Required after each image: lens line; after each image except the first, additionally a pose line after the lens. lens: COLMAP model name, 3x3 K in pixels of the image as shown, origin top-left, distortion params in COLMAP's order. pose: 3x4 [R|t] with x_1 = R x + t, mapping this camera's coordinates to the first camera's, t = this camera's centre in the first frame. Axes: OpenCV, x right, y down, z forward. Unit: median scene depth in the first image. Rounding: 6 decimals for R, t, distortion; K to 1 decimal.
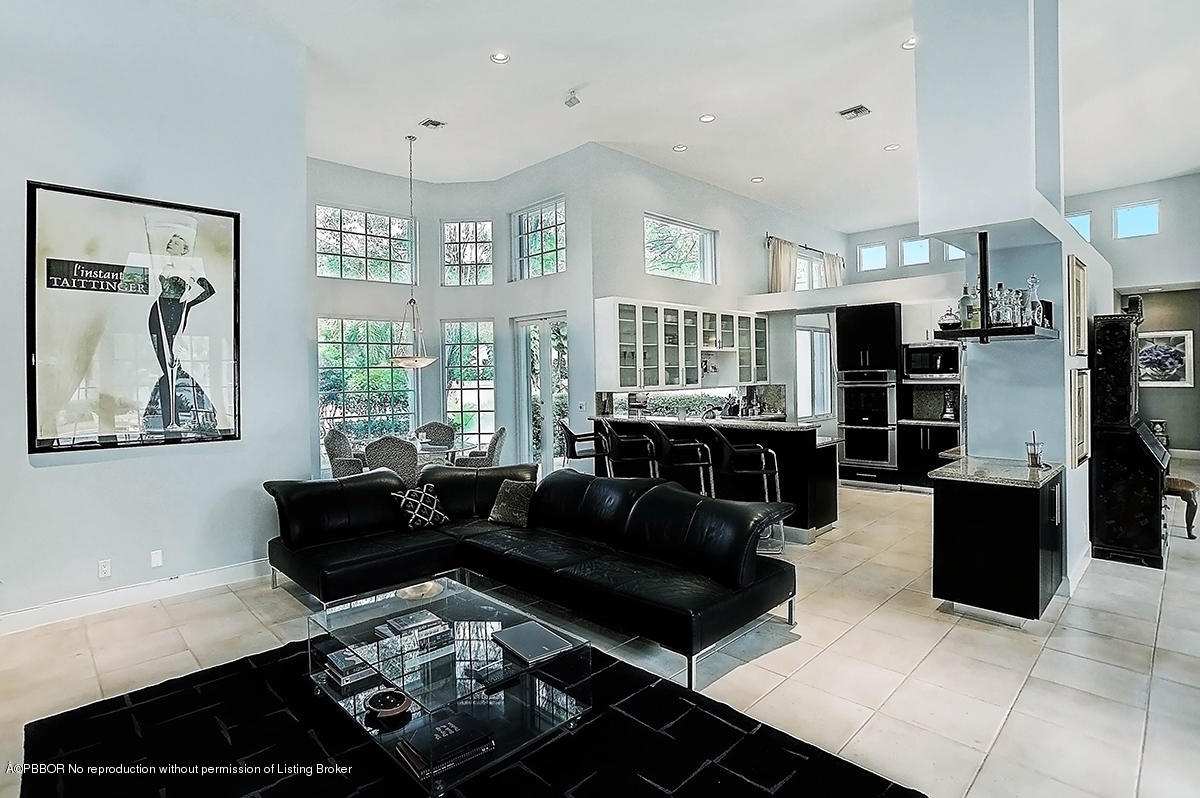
lens RADIAL K [[593.4, 0, 615.6], [0, 593.4, 367.3], [0, 0, 1]] dist [0.000712, 0.000648]
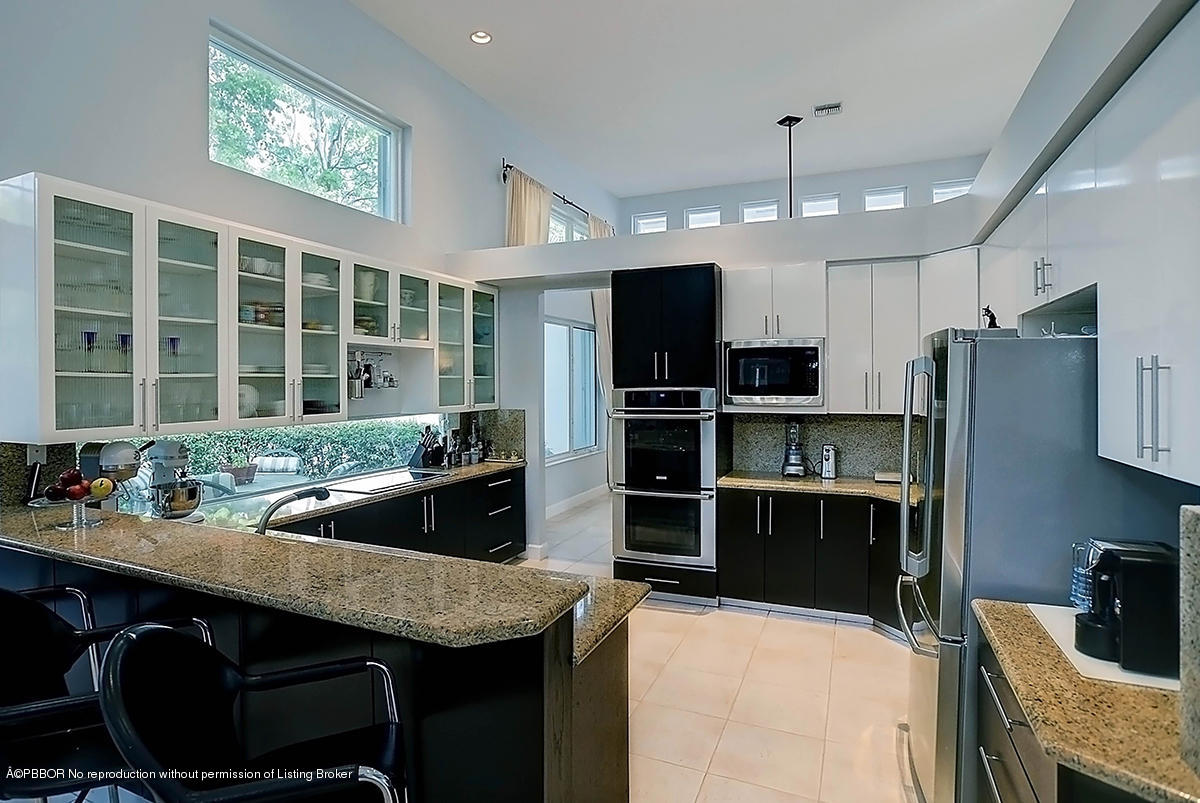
lens RADIAL K [[593.4, 0, 600.8], [0, 593.4, 390.8], [0, 0, 1]] dist [0.000712, 0.000648]
pose [[0.934325, 0.005569, 0.356379, 0.163413], [-0.013348, 0.999723, 0.019373, -0.001756], [-0.356173, -0.022857, 0.934141, 0.476648]]
